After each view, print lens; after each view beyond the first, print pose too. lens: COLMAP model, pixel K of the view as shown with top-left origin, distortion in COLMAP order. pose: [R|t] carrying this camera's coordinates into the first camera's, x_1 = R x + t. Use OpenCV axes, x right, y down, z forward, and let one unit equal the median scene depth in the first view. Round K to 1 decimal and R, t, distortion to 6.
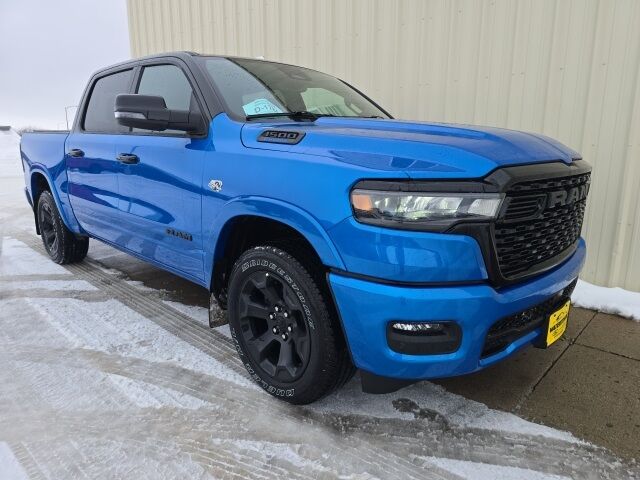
lens RADIAL K [[427.2, 0, 320.8], [0, 427.2, 238.0], [0, 0, 1]] dist [0.041568, -0.023110]
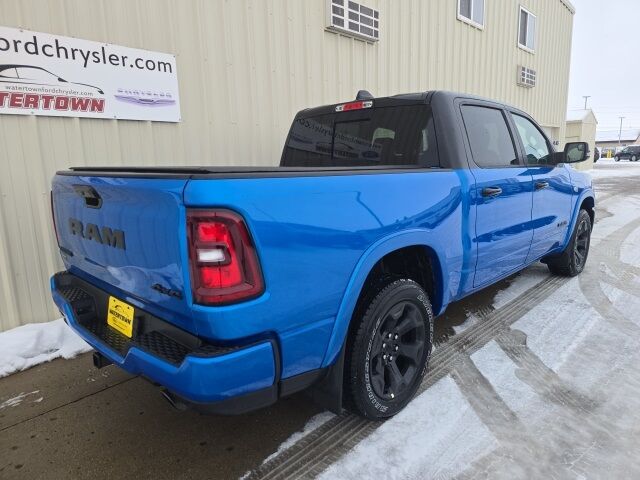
lens RADIAL K [[427.2, 0, 322.1], [0, 427.2, 234.1], [0, 0, 1]] dist [0.041568, -0.023110]
pose [[-0.009211, -0.177602, 0.984059, -1.845914], [0.230560, 0.957208, 0.174914, -0.446523], [-0.973014, 0.228496, 0.032131, 1.733246]]
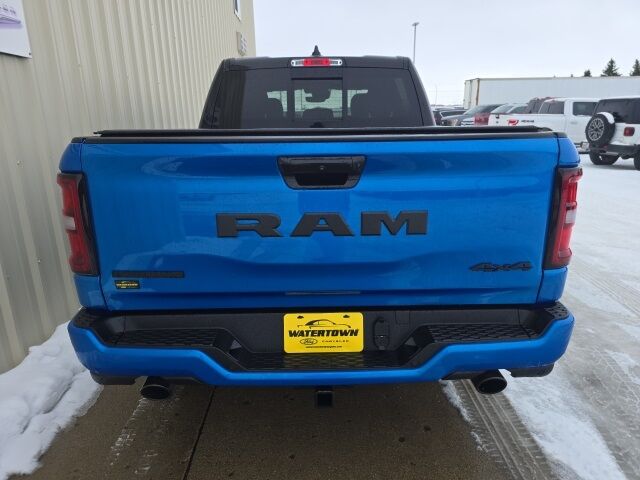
lens RADIAL K [[427.2, 0, 313.7], [0, 427.2, 229.6], [0, 0, 1]] dist [0.041568, -0.023110]
pose [[-0.702330, -0.177824, 0.689283, -1.460535], [0.158137, 0.905126, 0.394639, -0.605571], [-0.694064, 0.386168, -0.607576, 2.454142]]
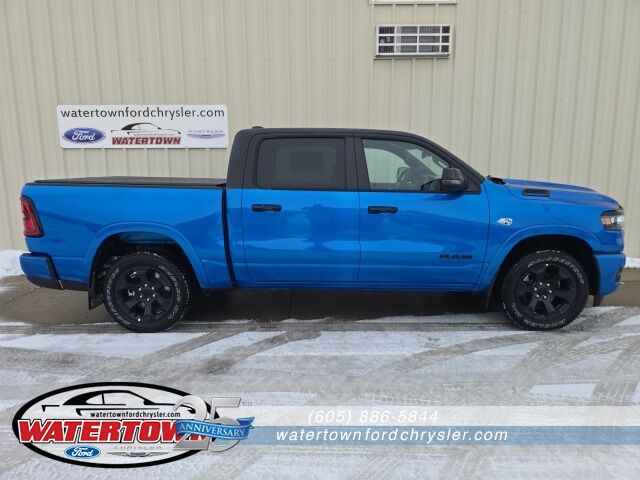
lens RADIAL K [[427.2, 0, 321.3], [0, 427.2, 245.6], [0, 0, 1]] dist [0.041568, -0.023110]
pose [[0.717959, -0.131465, 0.683558, -1.575721], [0.149464, 0.988214, 0.033072, -0.156220], [-0.679850, 0.078423, 0.729146, 0.202583]]
